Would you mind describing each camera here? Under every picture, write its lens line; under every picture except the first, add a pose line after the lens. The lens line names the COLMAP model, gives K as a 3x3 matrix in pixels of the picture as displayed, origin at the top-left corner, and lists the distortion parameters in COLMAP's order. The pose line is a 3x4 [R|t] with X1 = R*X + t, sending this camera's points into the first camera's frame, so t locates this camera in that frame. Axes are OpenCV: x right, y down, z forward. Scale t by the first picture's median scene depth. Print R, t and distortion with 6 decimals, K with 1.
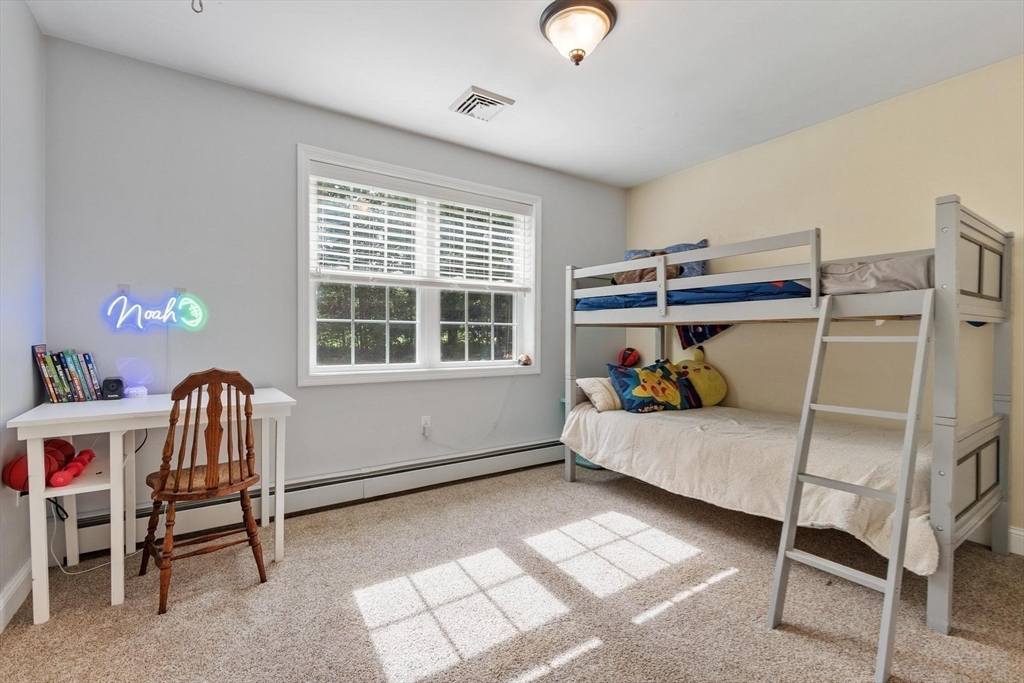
lens RADIAL K [[450.3, 0, 517.2], [0, 450.3, 335.9], [0, 0, 1]] dist [0.004596, 0.000572]
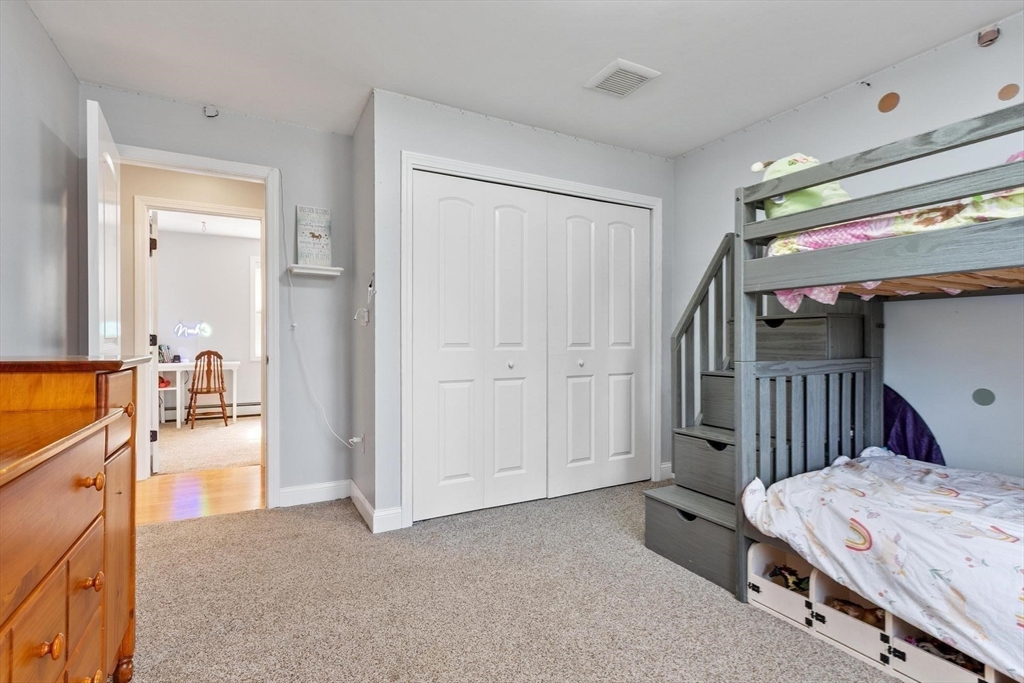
lens RADIAL K [[488.2, 0, 509.3], [0, 488.2, 339.6], [0, 0, 1]] dist [-0.001702, -0.000158]
pose [[0.993042, -0.005410, -0.117634, 1.557973], [0.003843, 0.999901, -0.013540, 0.053208], [0.117695, 0.012994, 0.992965, -1.820771]]
